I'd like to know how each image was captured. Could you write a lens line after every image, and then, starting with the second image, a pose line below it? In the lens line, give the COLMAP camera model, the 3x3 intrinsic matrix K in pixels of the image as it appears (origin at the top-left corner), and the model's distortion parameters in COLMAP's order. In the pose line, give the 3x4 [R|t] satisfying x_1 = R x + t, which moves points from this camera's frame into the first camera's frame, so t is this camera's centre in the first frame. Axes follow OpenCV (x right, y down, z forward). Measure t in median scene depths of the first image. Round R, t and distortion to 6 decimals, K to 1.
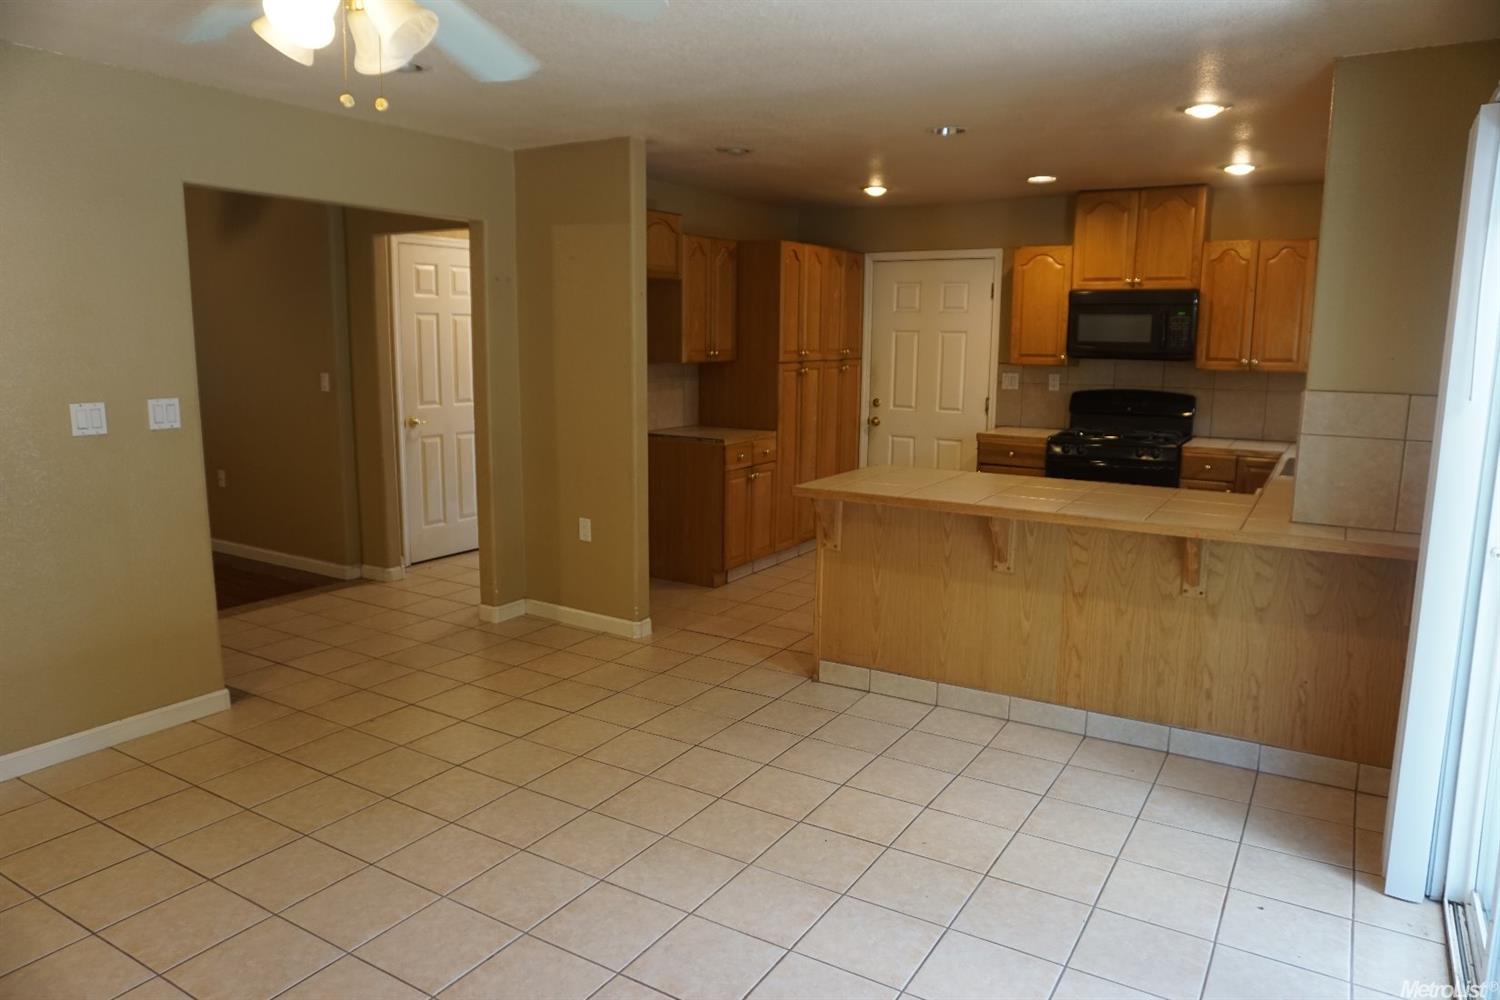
lens RADIAL K [[999.2, 0, 748.3], [0, 999.2, 493.4], [0, 0, 1]] dist [-0.052838, 0.033676]
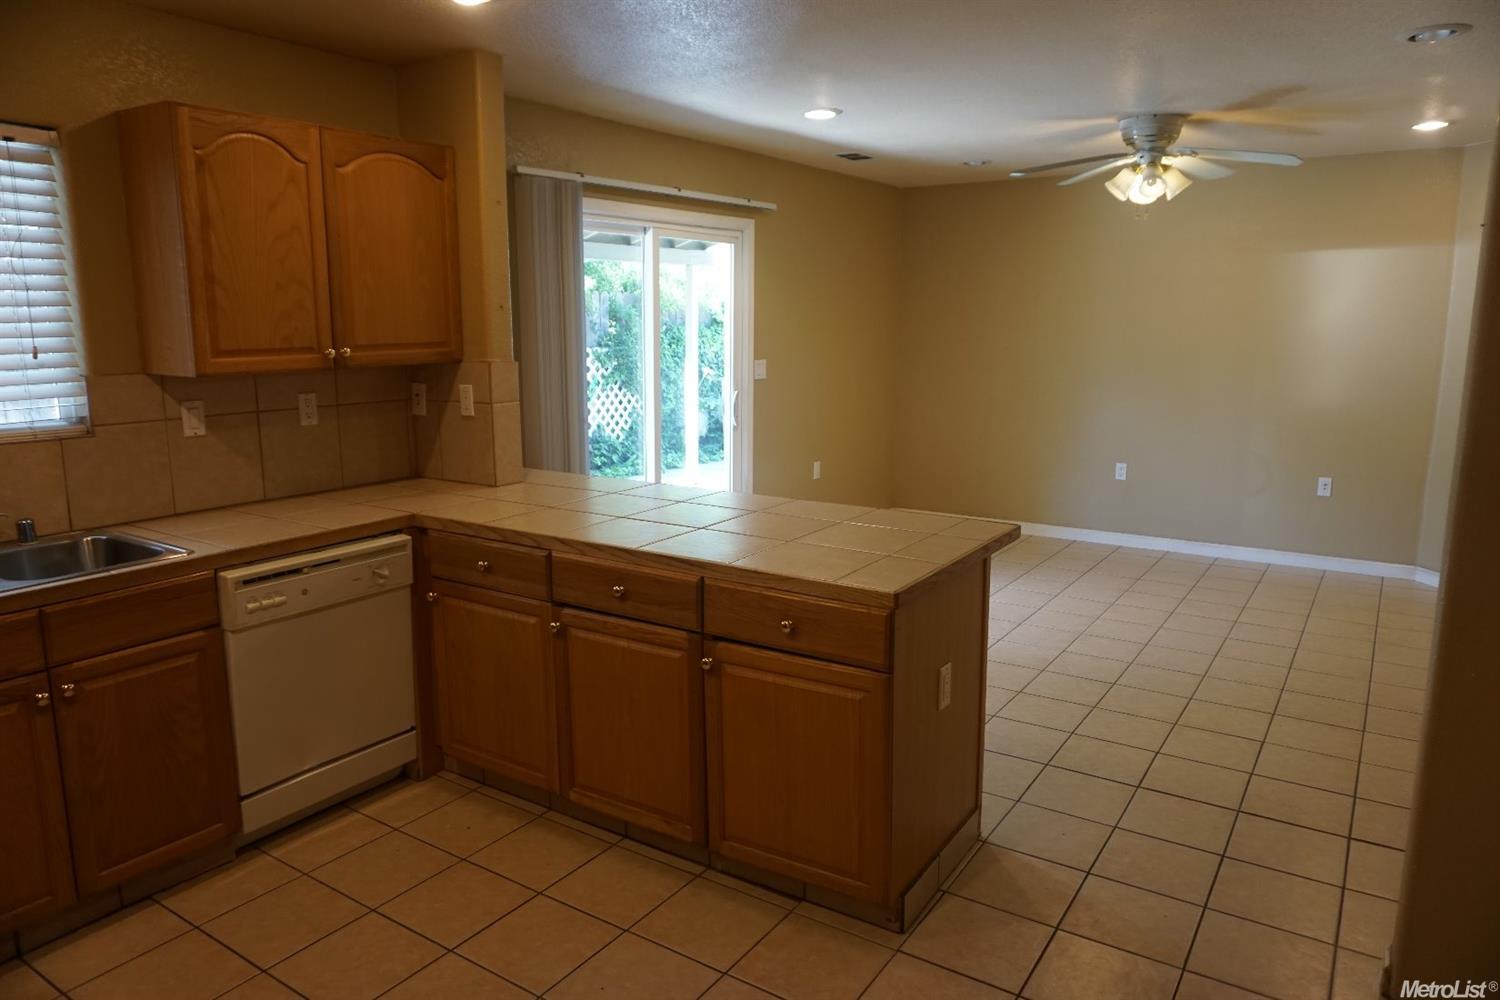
lens RADIAL K [[999.2, 0, 748.3], [0, 999.2, 493.4], [0, 0, 1]] dist [-0.052838, 0.033676]
pose [[-0.999290, -0.015688, 0.034267, 0.165132], [-0.003563, 0.944495, 0.328507, -0.202544], [-0.037519, 0.328151, -0.943880, 1.277815]]
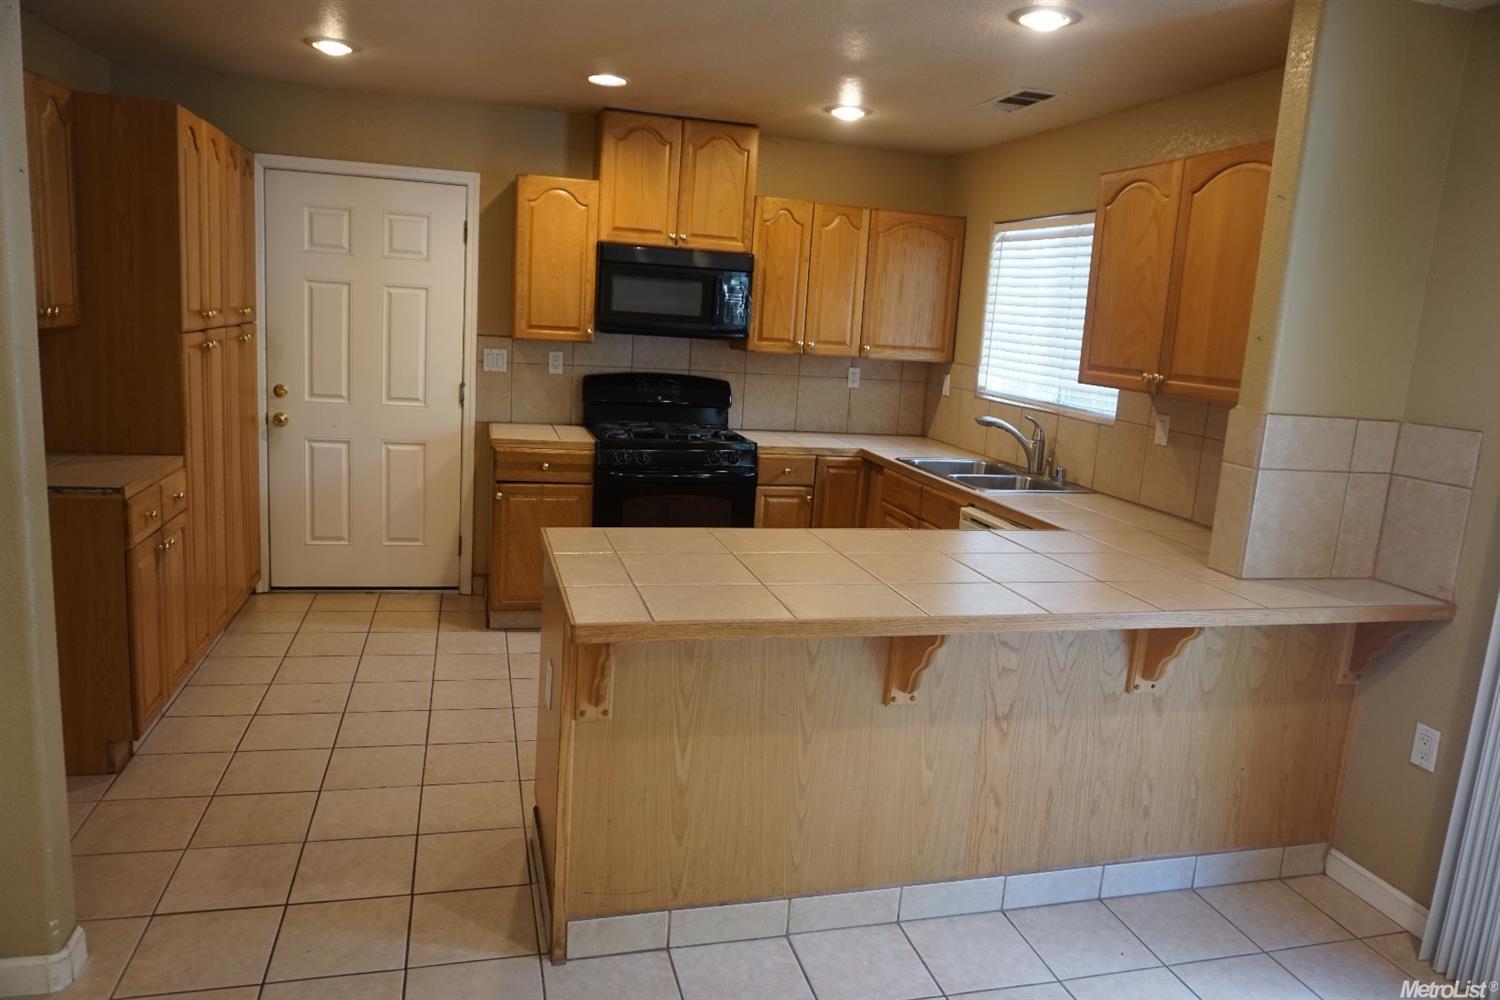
lens RADIAL K [[999.2, 0, 748.3], [0, 999.2, 493.4], [0, 0, 1]] dist [-0.052838, 0.033676]
pose [[0.686954, -0.092654, 0.720770, -0.178662], [0.056250, 0.995642, 0.074378, -0.075483], [-0.724520, -0.010551, 0.689172, 0.463382]]
